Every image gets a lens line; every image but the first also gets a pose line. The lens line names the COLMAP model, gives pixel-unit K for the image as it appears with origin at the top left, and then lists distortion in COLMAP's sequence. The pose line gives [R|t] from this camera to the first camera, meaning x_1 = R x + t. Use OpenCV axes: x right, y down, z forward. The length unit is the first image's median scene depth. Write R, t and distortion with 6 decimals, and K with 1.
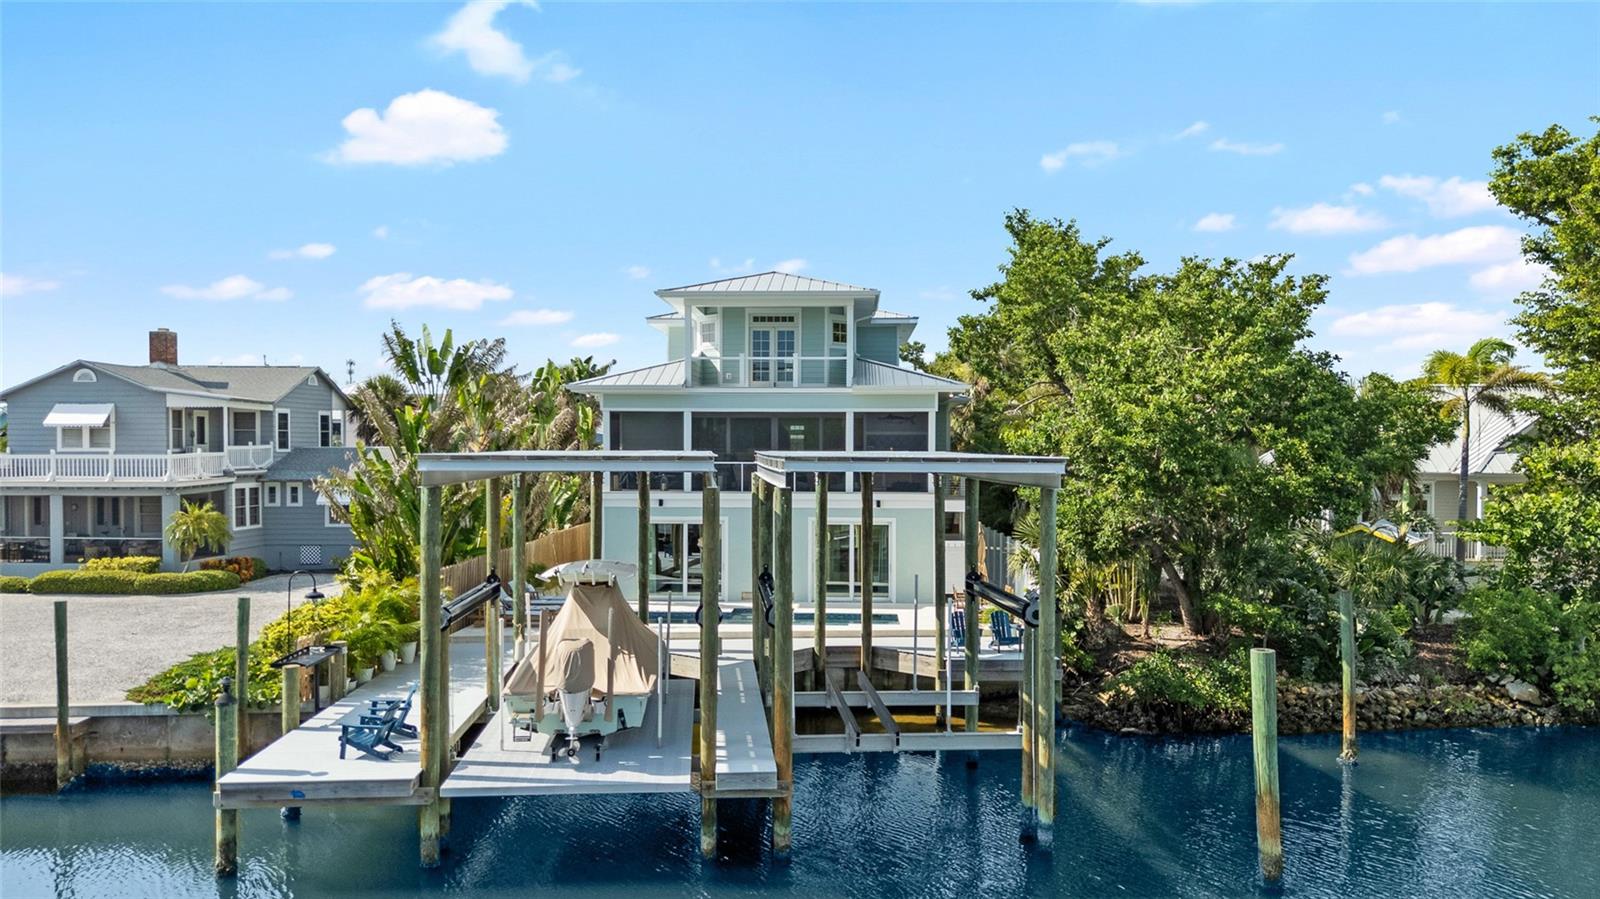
lens RADIAL K [[1186.9, 0, 794.7], [0, 1186.9, 451.8], [0, 0, 1]] dist [0.072167, -0.073722]
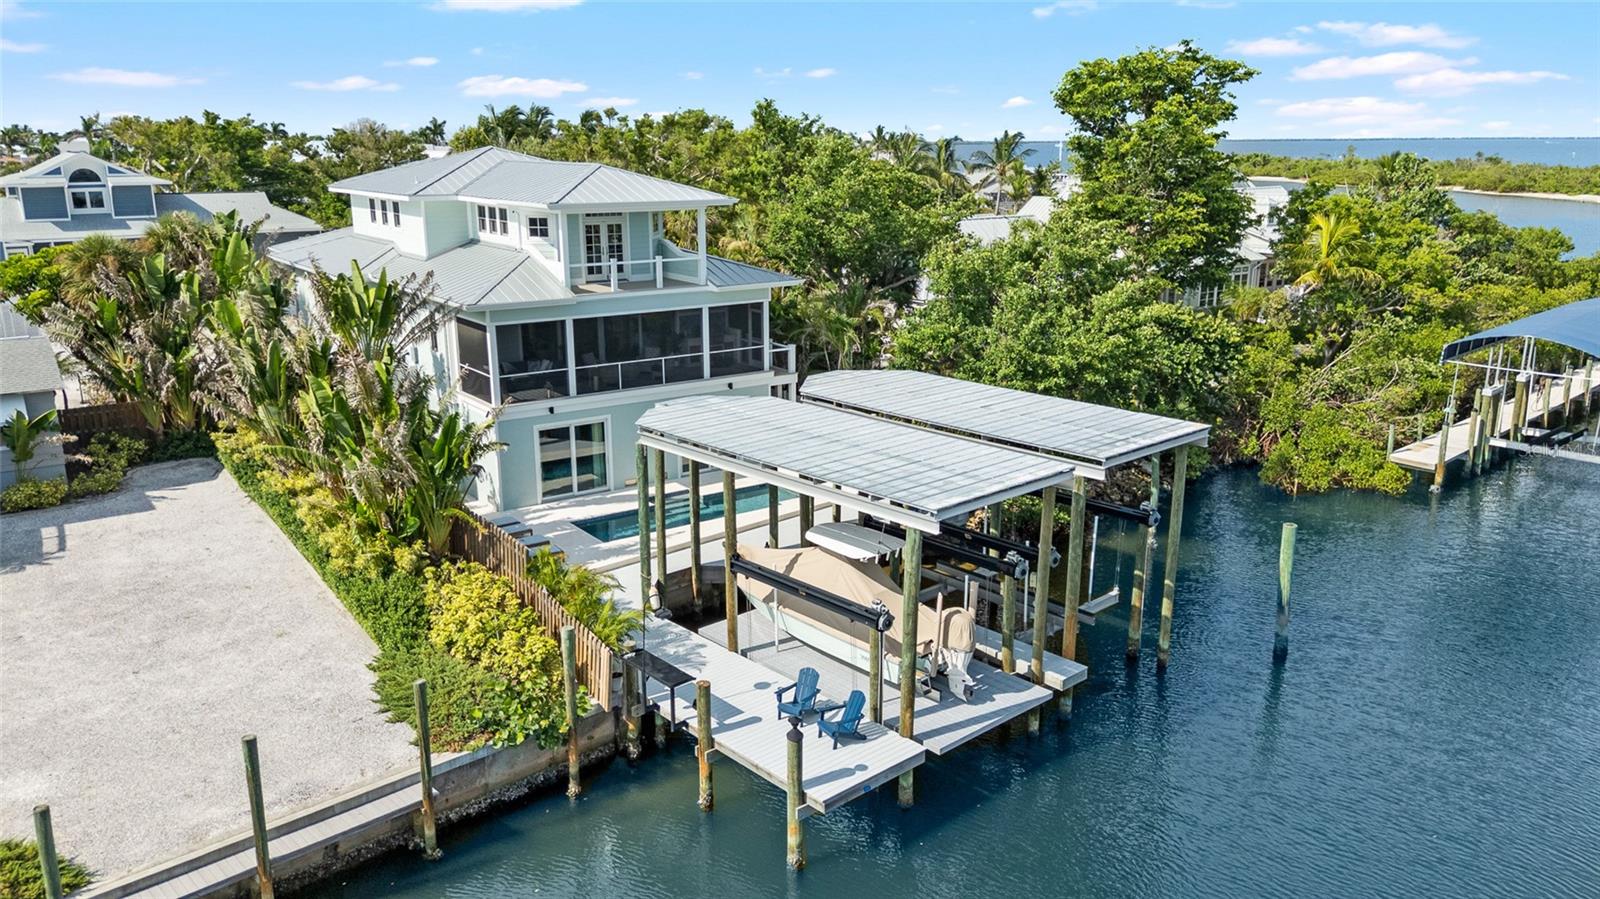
lens RADIAL K [[1186.9, 0, 794.7], [0, 1186.9, 451.8], [0, 0, 1]] dist [0.072167, -0.073722]
pose [[0.781390, -0.161393, 0.602812, -0.592478], [0.002634, 0.966822, 0.255436, -0.192641], [-0.624037, -0.198008, 0.755890, 0.081337]]
